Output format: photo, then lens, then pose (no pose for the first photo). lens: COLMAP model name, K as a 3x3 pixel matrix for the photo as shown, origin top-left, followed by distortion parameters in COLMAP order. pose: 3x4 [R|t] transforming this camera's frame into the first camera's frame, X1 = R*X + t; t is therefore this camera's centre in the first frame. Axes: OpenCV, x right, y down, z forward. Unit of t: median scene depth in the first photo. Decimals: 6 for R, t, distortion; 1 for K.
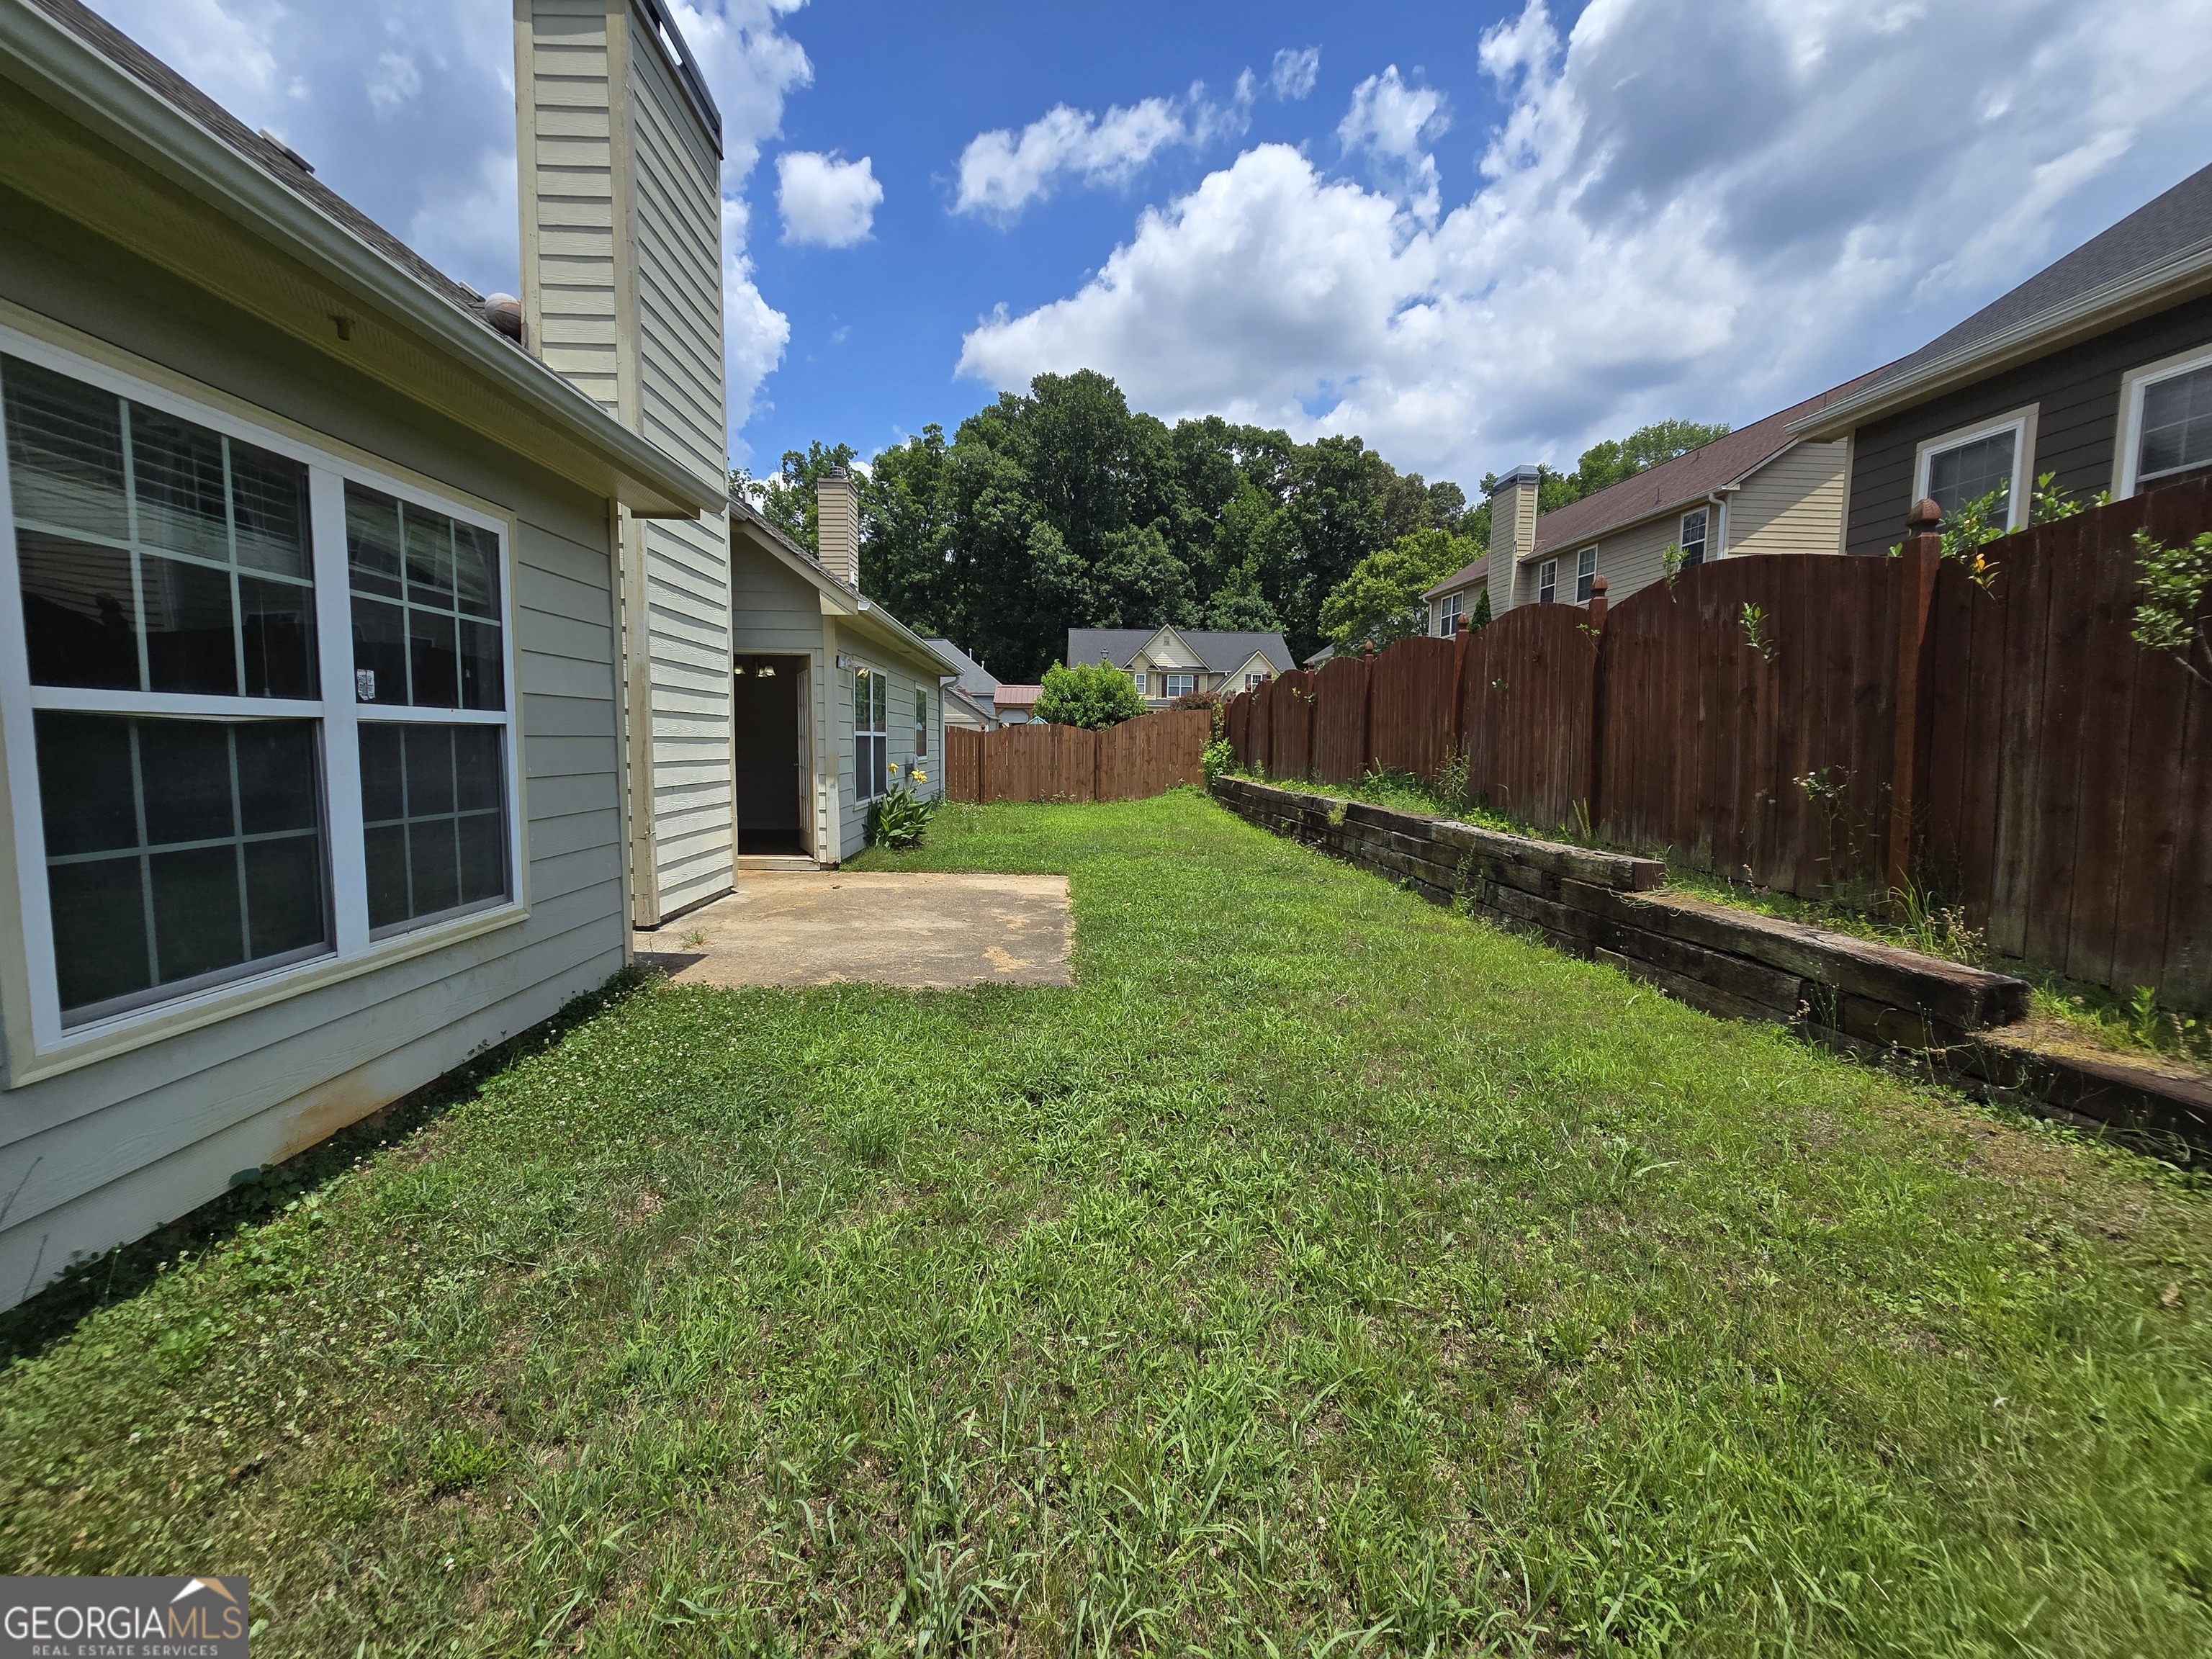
lens RADIAL K [[906.6, 0, 1103.1], [0, 906.6, 821.1], [0, 0, 1]] dist [-0.001401, -0.000208]
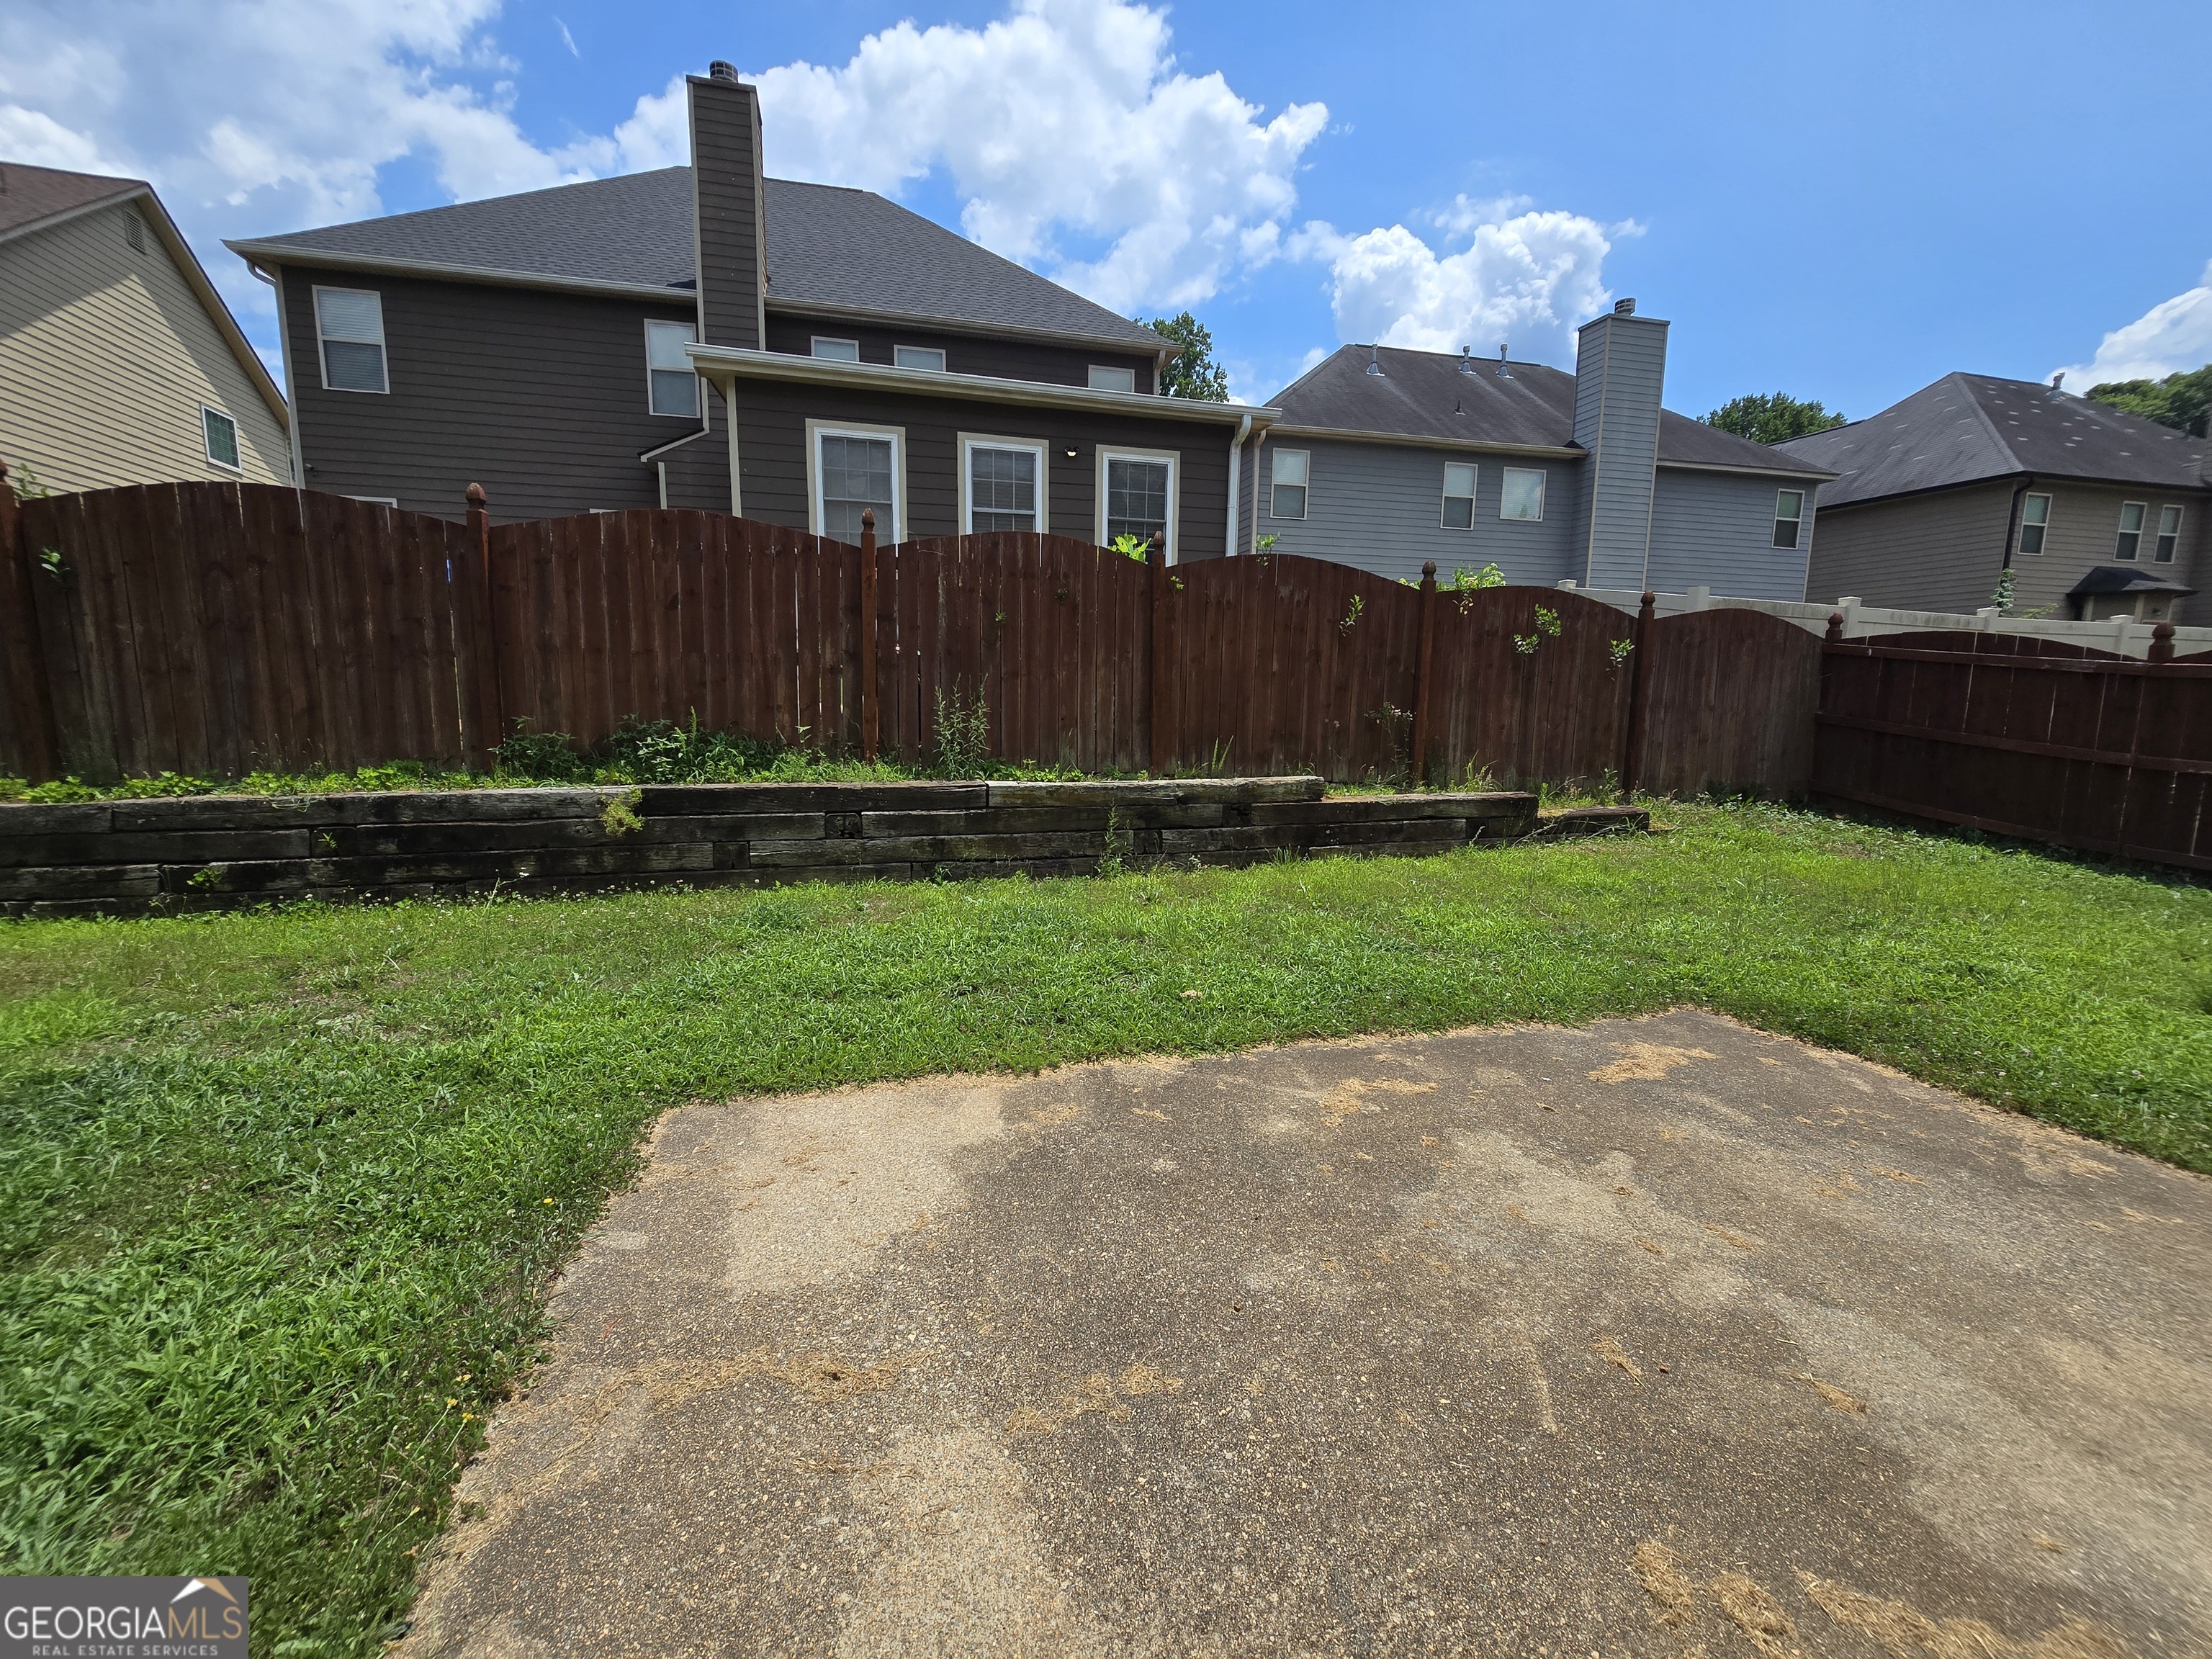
lens RADIAL K [[906.6, 0, 1096.7], [0, 906.6, 823.9], [0, 0, 1]] dist [-0.001401, -0.000208]
pose [[-0.207746, -0.158490, 0.965258, -0.649108], [0.072787, 0.981546, 0.176830, -0.148608], [-0.975471, 0.106994, -0.192376, 1.576293]]
